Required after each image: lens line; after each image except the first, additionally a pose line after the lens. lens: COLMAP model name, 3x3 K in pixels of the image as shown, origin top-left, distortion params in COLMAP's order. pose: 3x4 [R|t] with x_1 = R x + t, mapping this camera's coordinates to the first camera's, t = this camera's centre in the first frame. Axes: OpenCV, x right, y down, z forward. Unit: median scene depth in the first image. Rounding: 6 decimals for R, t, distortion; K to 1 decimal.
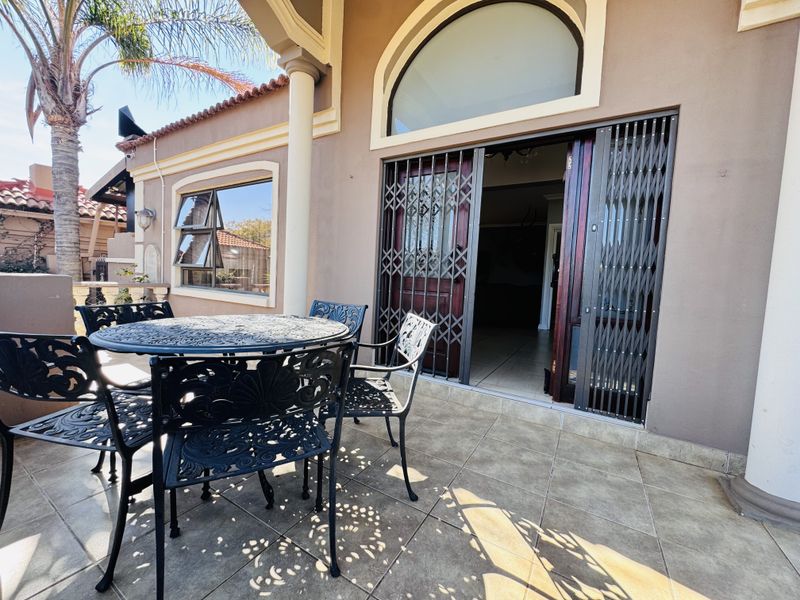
lens RADIAL K [[319.9, 0, 400.0], [0, 319.9, 300.0], [0, 0, 1]] dist [-0.006253, 0.000652]
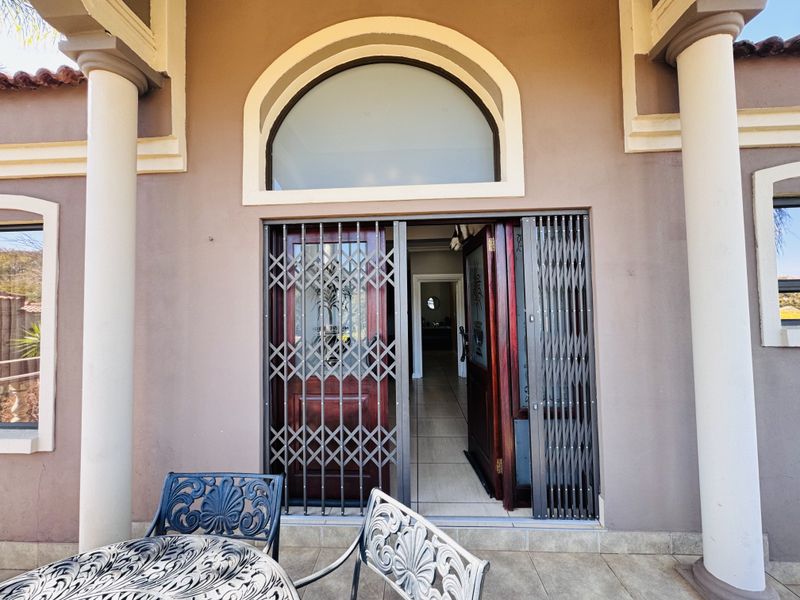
lens RADIAL K [[319.9, 0, 400.0], [0, 319.9, 300.0], [0, 0, 1]] dist [-0.006253, 0.000652]
pose [[0.880143, -0.048087, 0.472266, -0.154652], [0.094367, 0.992724, -0.074787, -0.208381], [-0.465234, 0.110390, 0.878278, 0.288080]]
